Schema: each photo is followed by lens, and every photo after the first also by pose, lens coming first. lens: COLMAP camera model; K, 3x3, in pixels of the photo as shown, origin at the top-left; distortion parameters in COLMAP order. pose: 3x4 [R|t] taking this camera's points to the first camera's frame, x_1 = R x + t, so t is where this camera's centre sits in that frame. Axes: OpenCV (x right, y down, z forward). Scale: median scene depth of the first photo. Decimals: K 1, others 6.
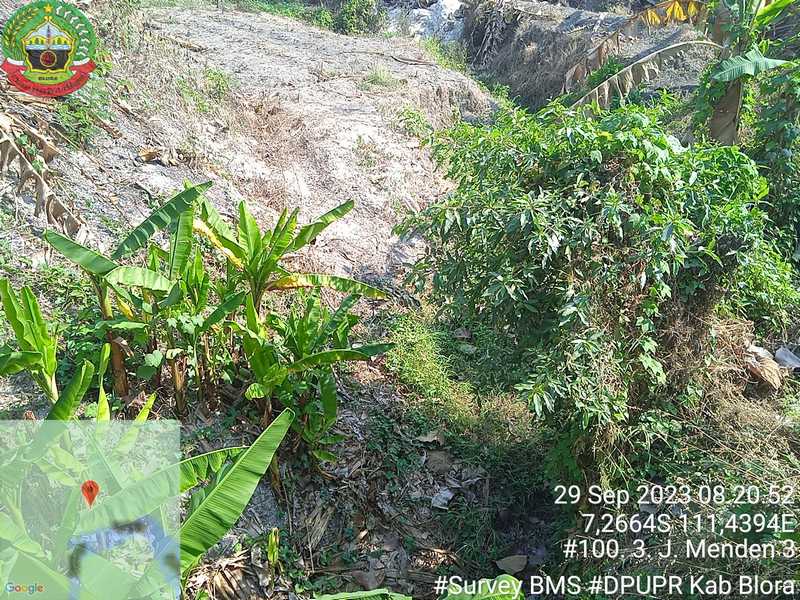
lens RADIAL K [[656.4, 0, 401.1], [0, 656.4, 301.1], [0, 0, 1]] dist [0.045200, -0.037994]
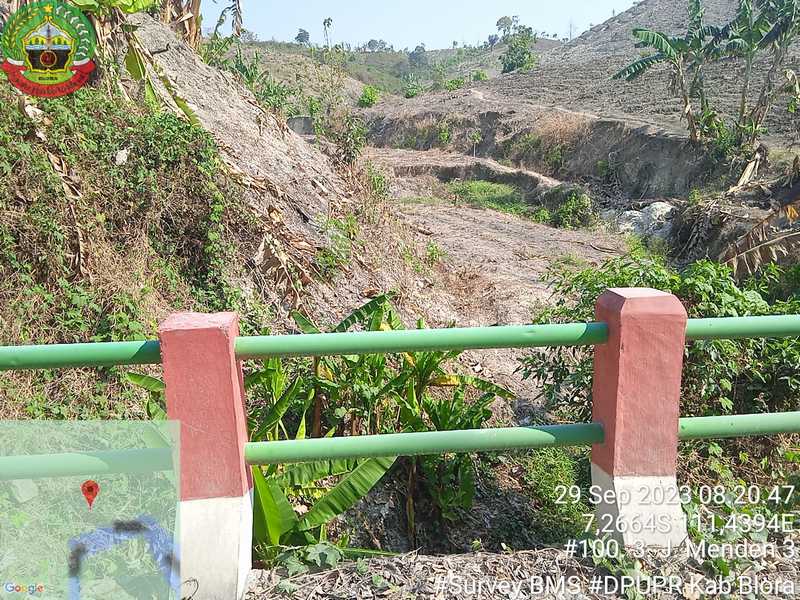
lens RADIAL K [[656.4, 0, 400.1], [0, 656.4, 300.8], [0, 0, 1]] dist [0.045200, -0.037994]
pose [[0.939641, 0.075394, -0.333751, 0.129466], [-0.165799, 0.953583, -0.251375, 0.122031], [0.299307, 0.291538, 0.908527, -0.206779]]
